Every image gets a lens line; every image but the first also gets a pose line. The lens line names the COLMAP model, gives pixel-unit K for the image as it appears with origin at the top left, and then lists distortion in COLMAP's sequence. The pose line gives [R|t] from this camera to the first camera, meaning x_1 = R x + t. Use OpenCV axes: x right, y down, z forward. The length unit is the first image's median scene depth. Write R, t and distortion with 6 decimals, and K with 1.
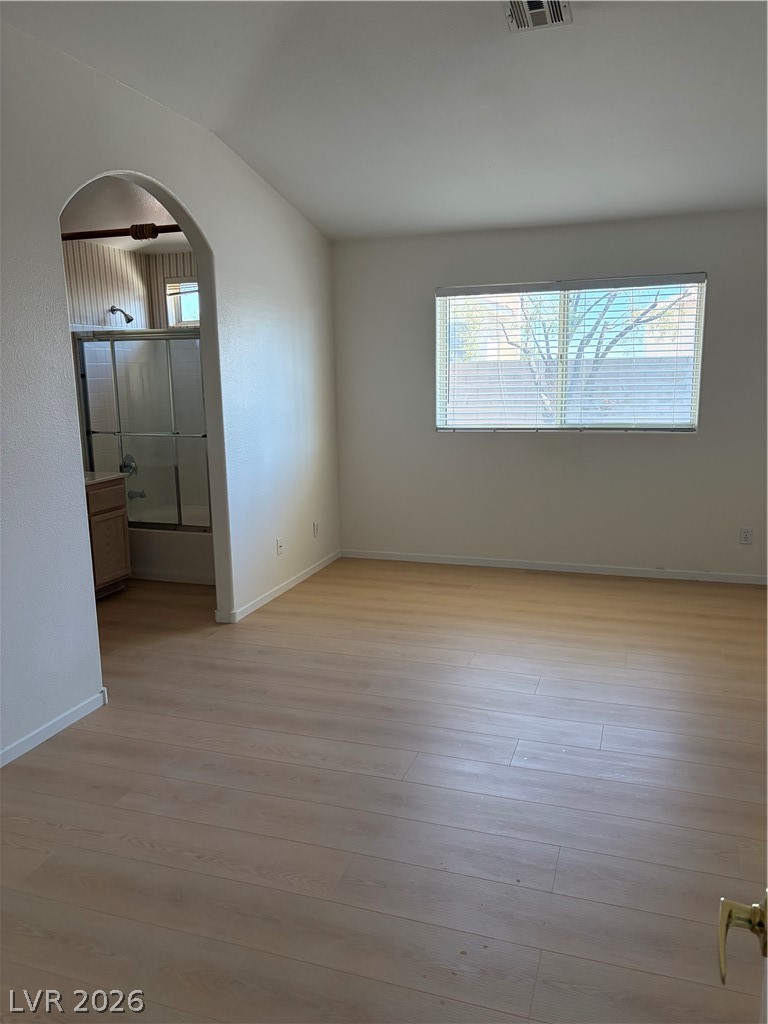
lens RADIAL K [[771.8, 0, 382.6], [0, 771.8, 515.7], [0, 0, 1]] dist [0.035660, -0.010429]
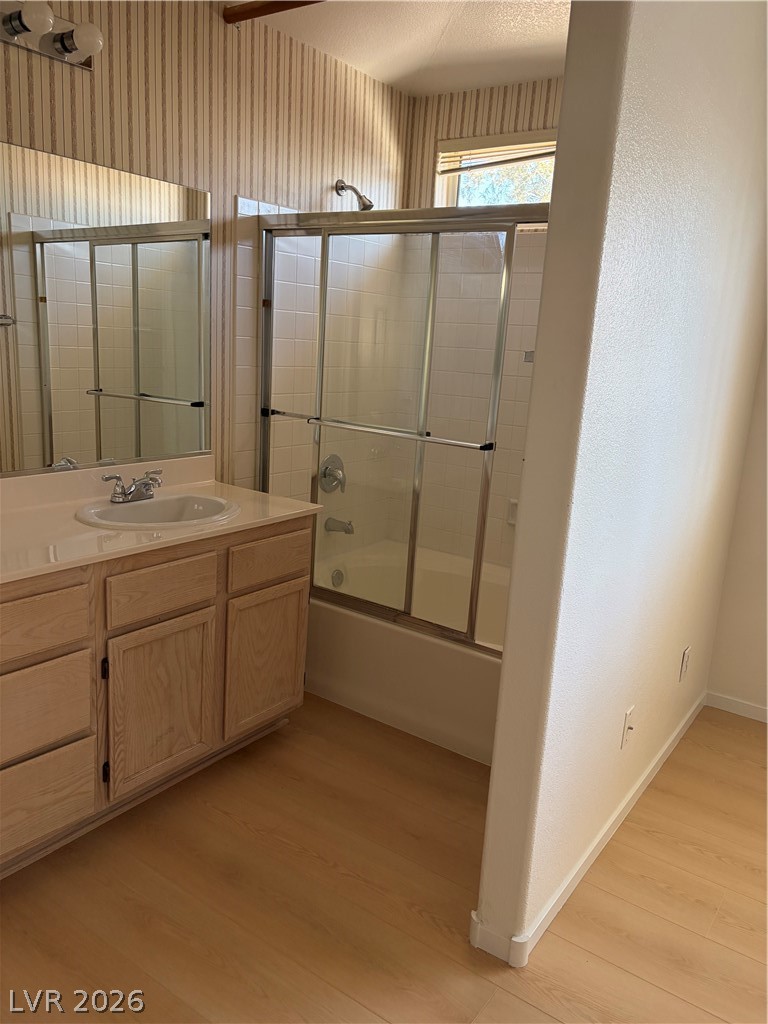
lens RADIAL K [[771.8, 0, 385.3], [0, 771.8, 510.2], [0, 0, 1]] dist [0.035660, -0.010429]
pose [[0.956155, 0.133555, -0.260635, -0.147322], [-0.127695, 0.991032, 0.039370, -0.069318], [0.263556, -0.004362, 0.964634, 0.490759]]
